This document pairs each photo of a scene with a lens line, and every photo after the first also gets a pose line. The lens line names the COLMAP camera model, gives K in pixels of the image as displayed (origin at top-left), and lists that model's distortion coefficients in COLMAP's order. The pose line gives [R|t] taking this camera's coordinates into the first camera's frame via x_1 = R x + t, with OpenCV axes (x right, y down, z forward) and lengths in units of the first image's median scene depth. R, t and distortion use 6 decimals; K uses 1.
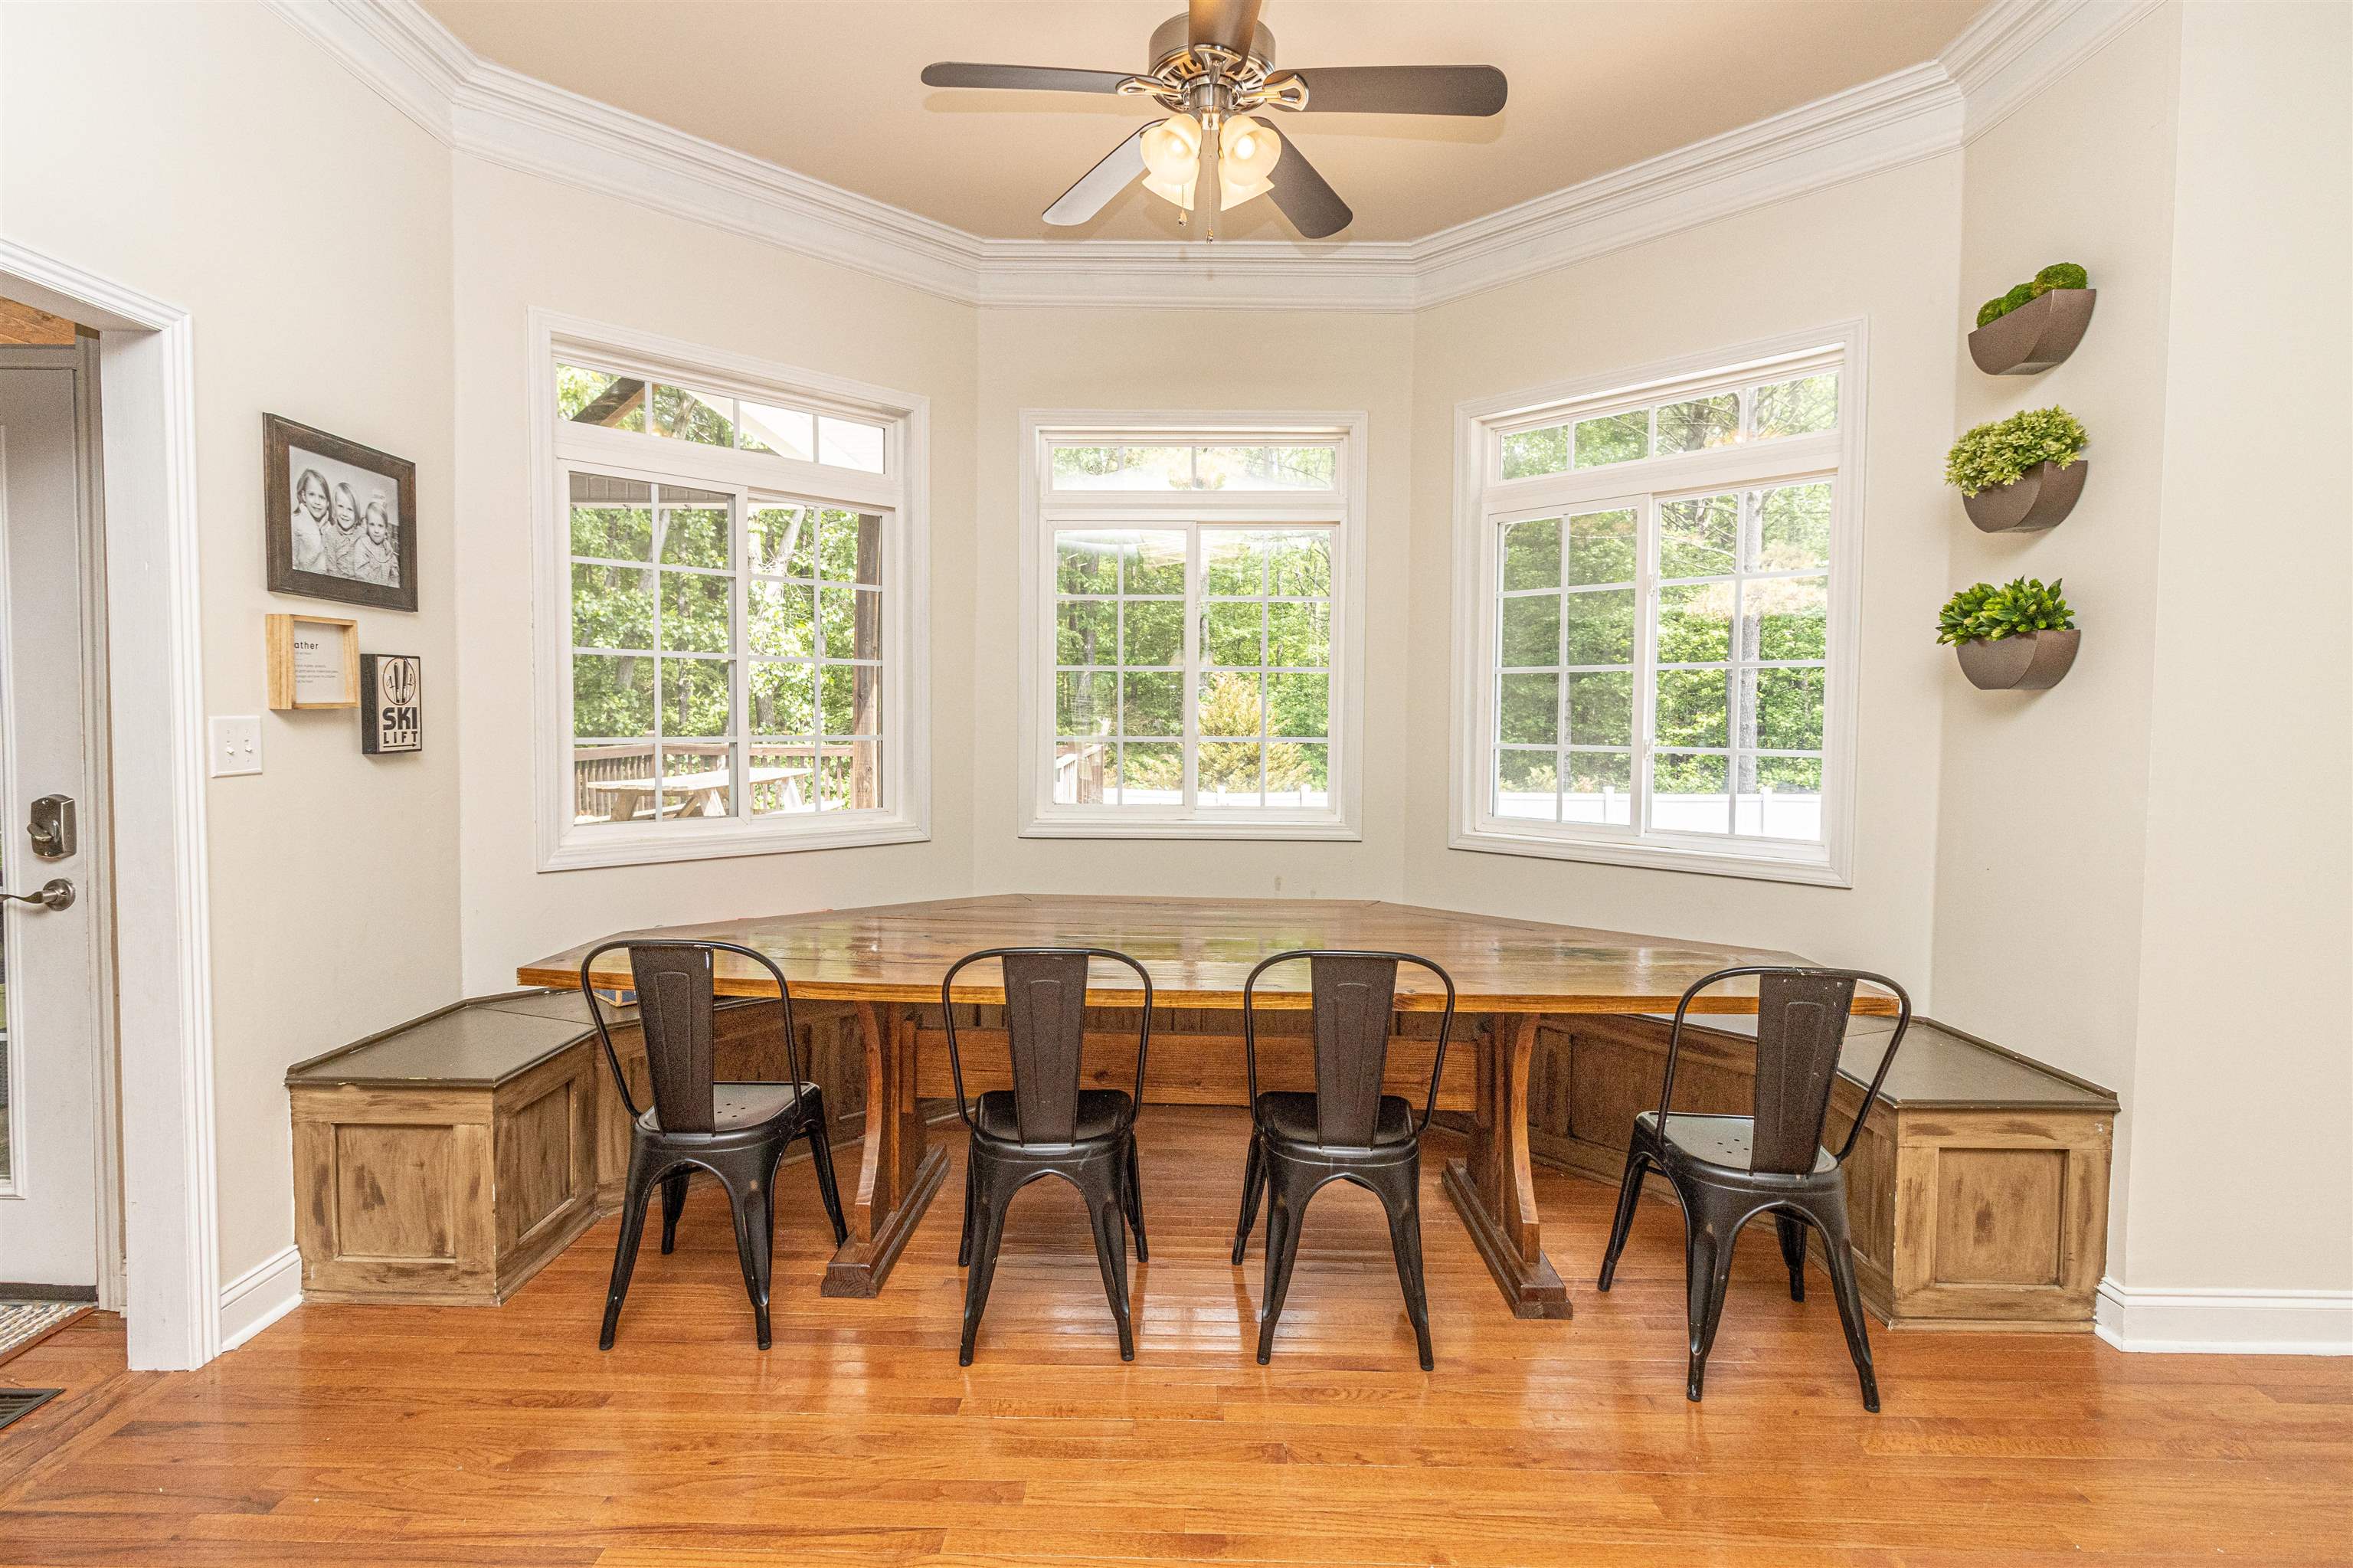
lens RADIAL K [[1116.0, 0, 1173.3], [0, 1116.0, 762.3], [0, 0, 1]] dist [-0.001651, 0.000672]
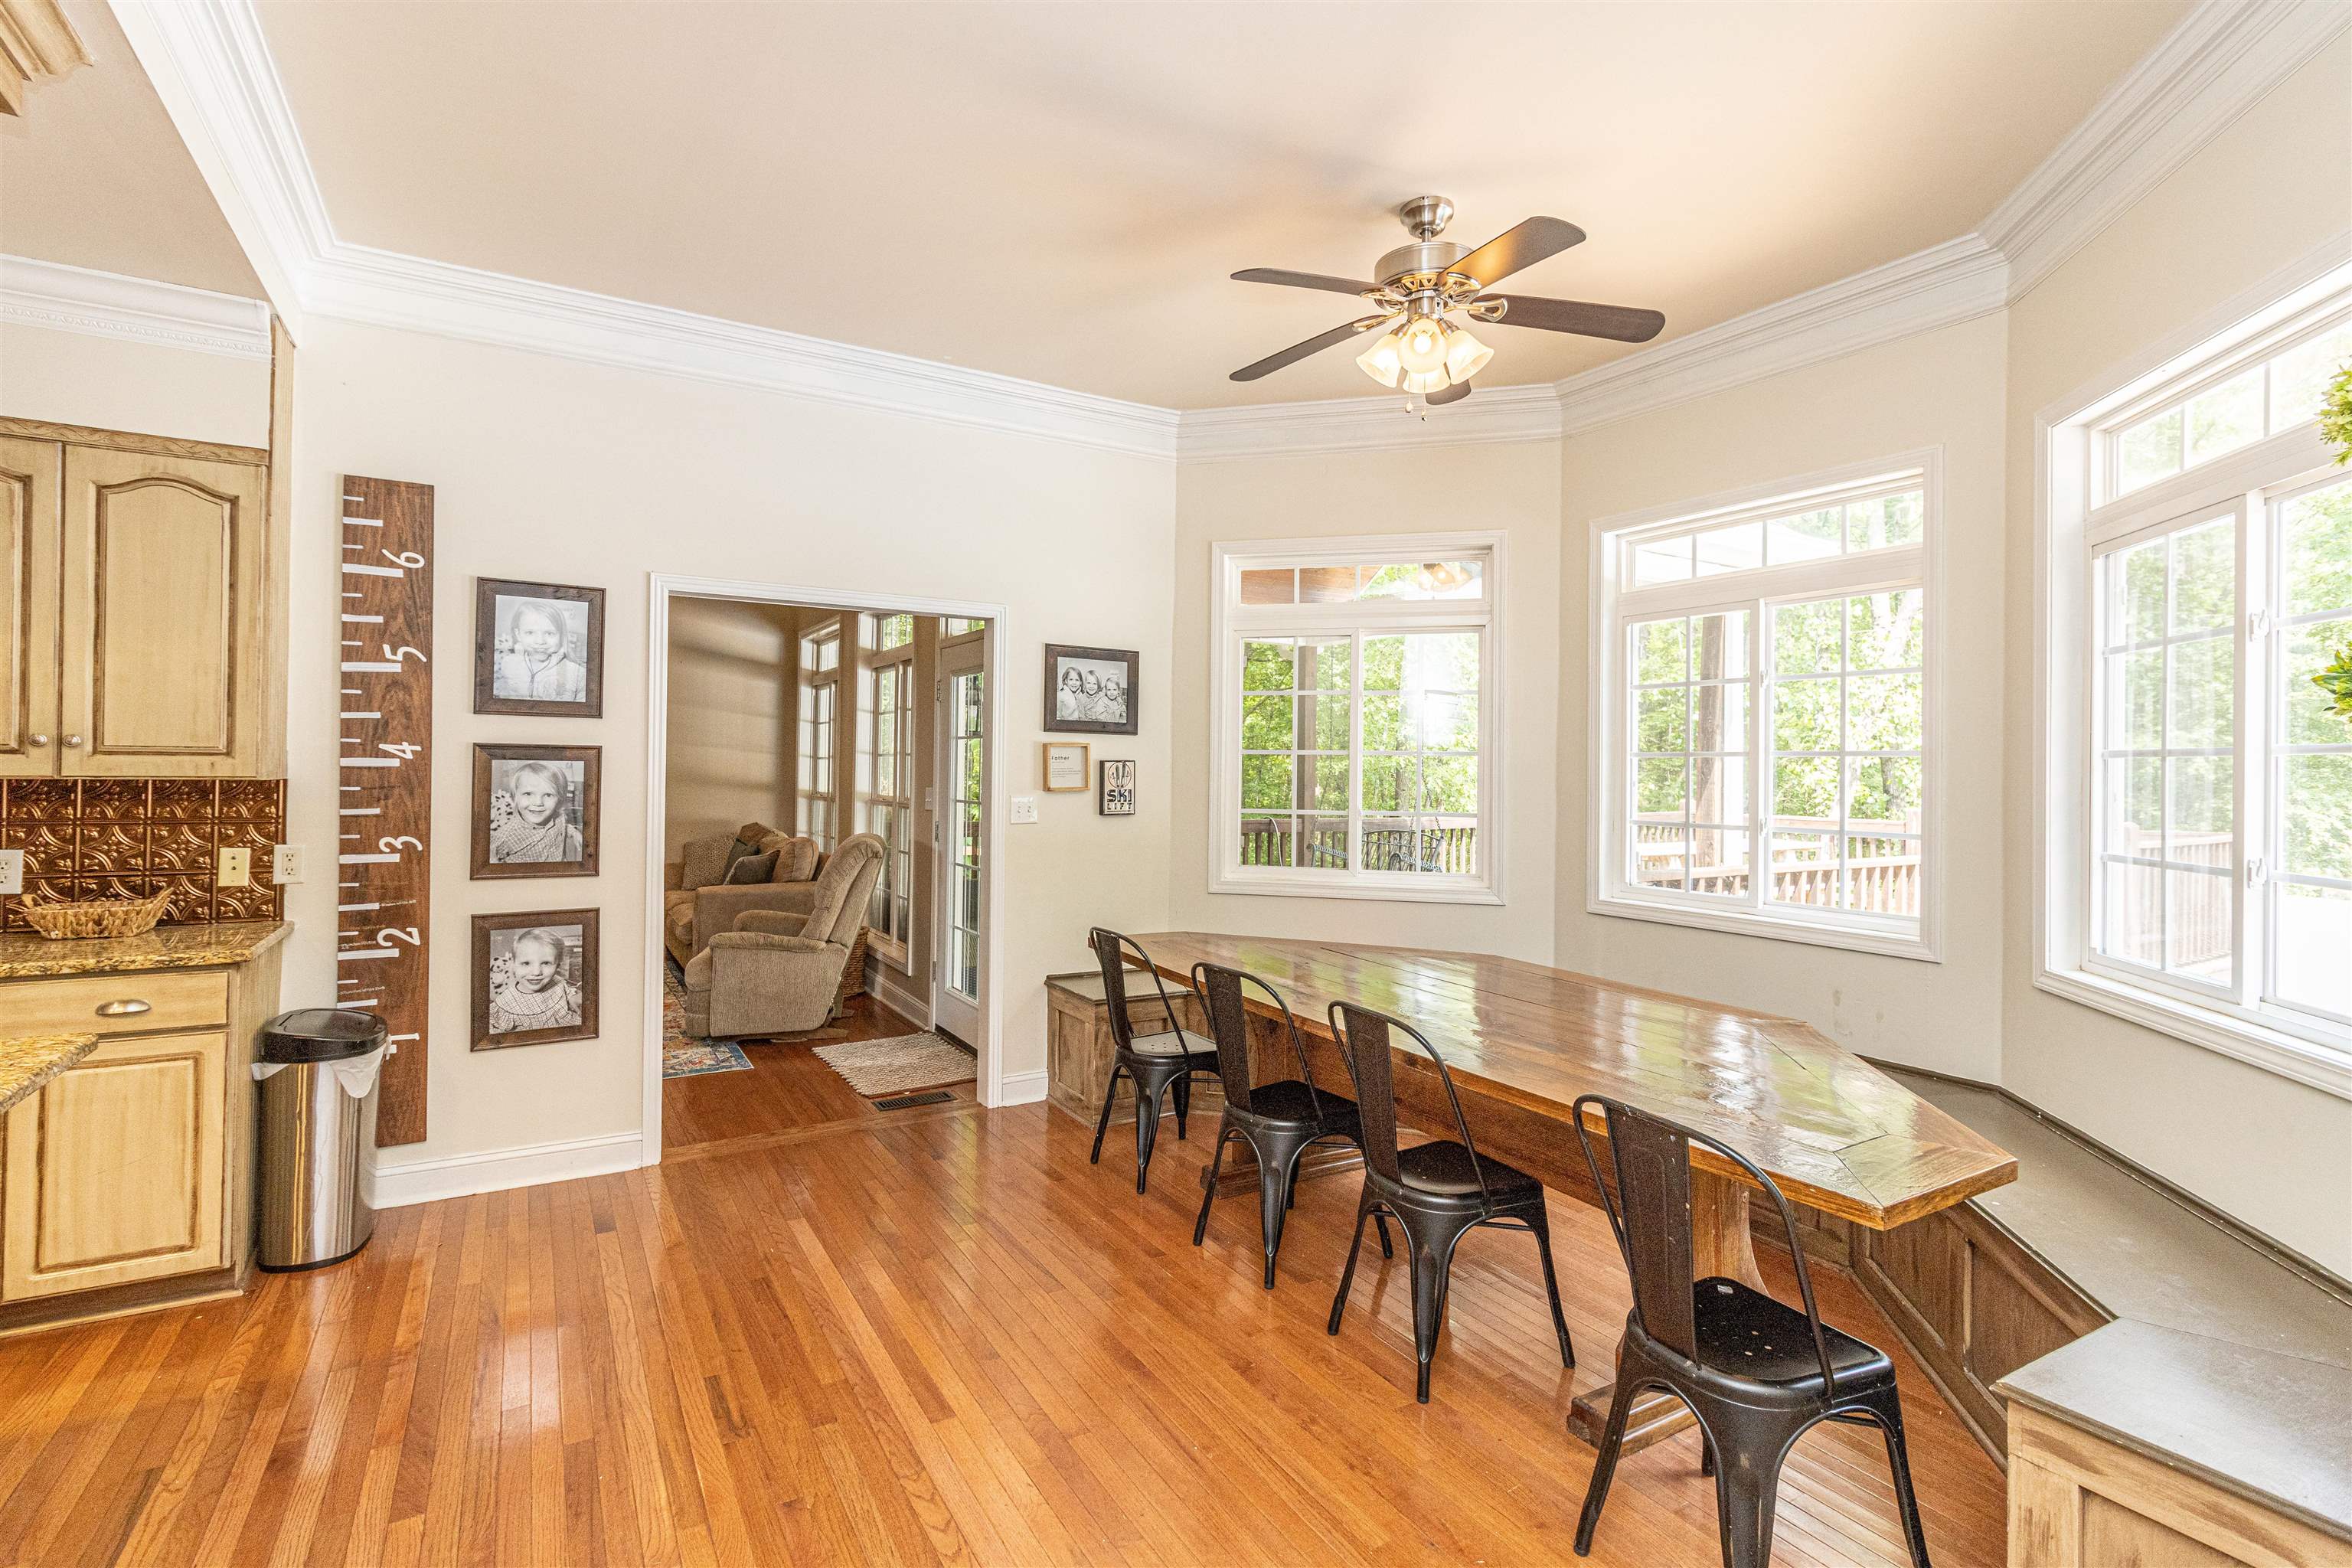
lens RADIAL K [[1115.5, 0, 1172.8], [0, 1115.5, 762.3], [0, 0, 1]] dist [-0.001651, 0.000672]
pose [[0.515809, -0.006744, -0.856677, 0.929504], [-0.044233, 0.998426, -0.034492, -0.037130], [0.855561, 0.055685, 0.514699, 0.160321]]
